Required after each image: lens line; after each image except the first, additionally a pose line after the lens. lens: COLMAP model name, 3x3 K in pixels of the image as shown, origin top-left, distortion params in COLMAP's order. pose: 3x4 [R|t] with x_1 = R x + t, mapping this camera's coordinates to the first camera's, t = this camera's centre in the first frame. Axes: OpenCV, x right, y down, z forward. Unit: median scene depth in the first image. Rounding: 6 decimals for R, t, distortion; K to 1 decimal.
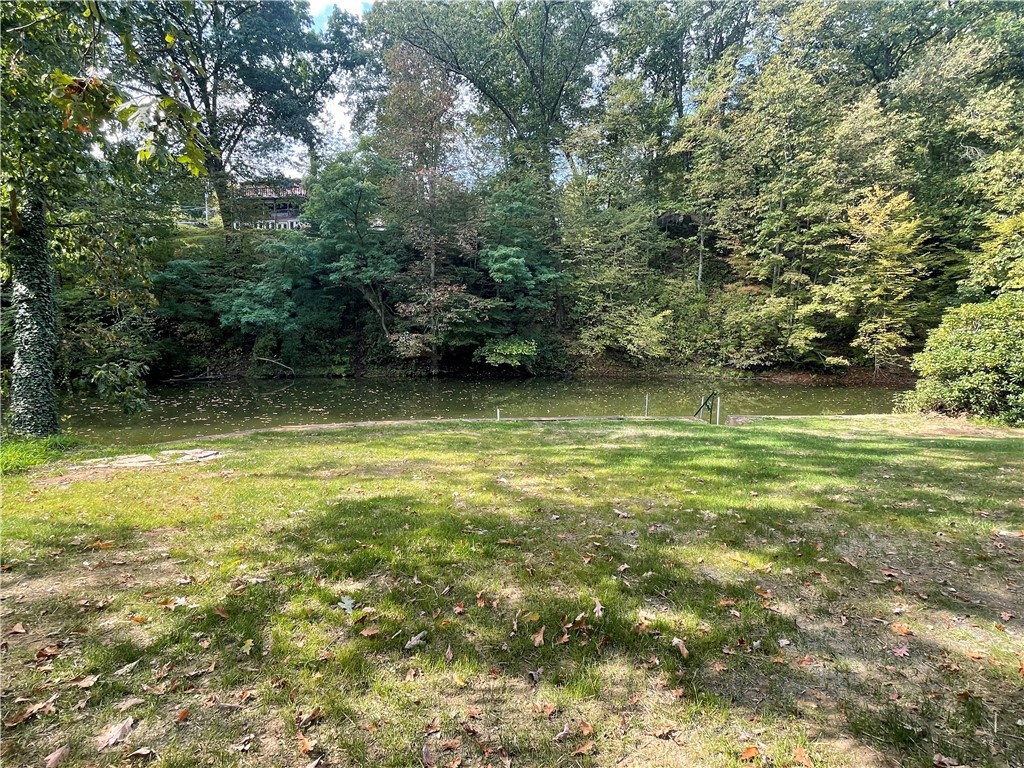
lens RADIAL K [[540.3, 0, 512.0], [0, 540.3, 384.0], [0, 0, 1]] dist [0.017854, -0.009491]
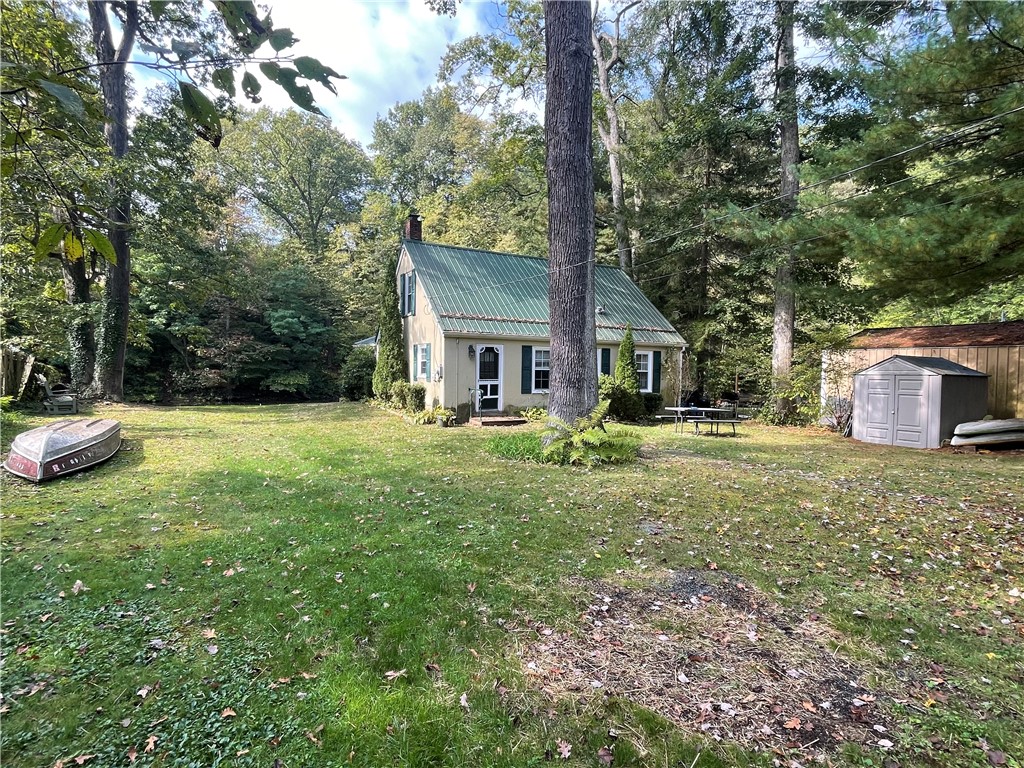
lens RADIAL K [[540.3, 0, 512.0], [0, 540.3, 384.0], [0, 0, 1]] dist [0.017854, -0.009491]
pose [[0.946199, -0.012102, 0.323358, 0.092784], [0.033966, 0.997494, -0.062059, 0.055206], [-0.321797, 0.069704, 0.944239, -0.550177]]
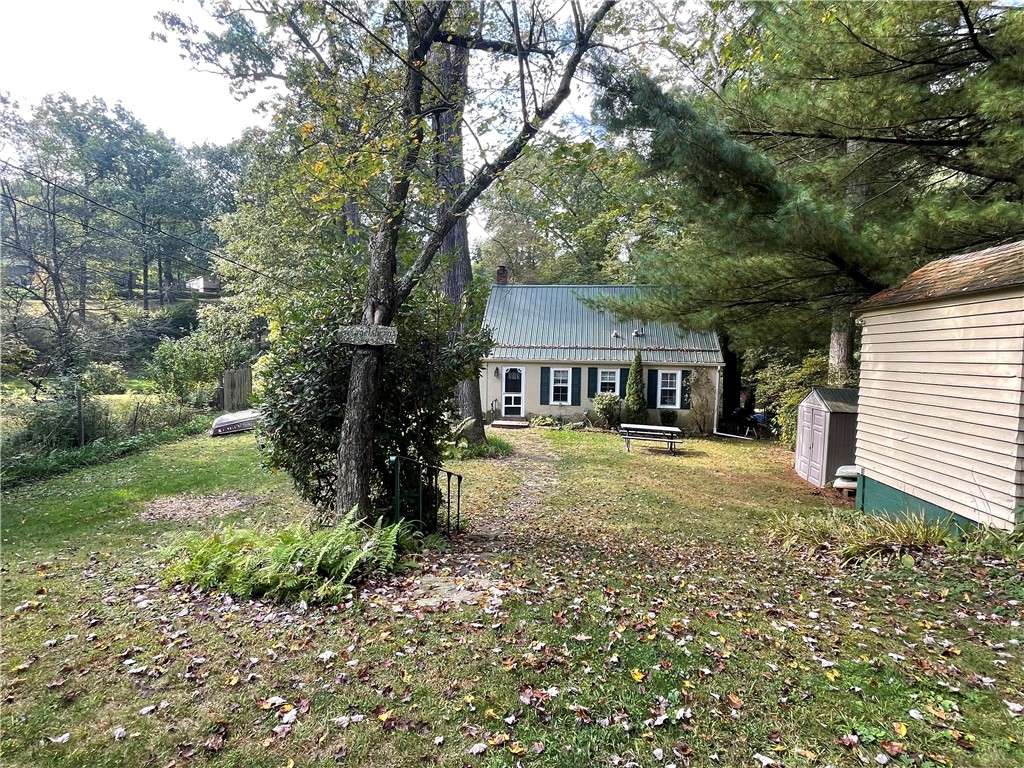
lens RADIAL K [[540.3, 0, 512.0], [0, 540.3, 384.0], [0, 0, 1]] dist [0.017854, -0.009491]
pose [[0.959329, 0.017216, -0.281766, 0.317605], [-0.031256, 0.998479, -0.045411, 0.043909], [0.280556, 0.052371, 0.958408, -0.658920]]
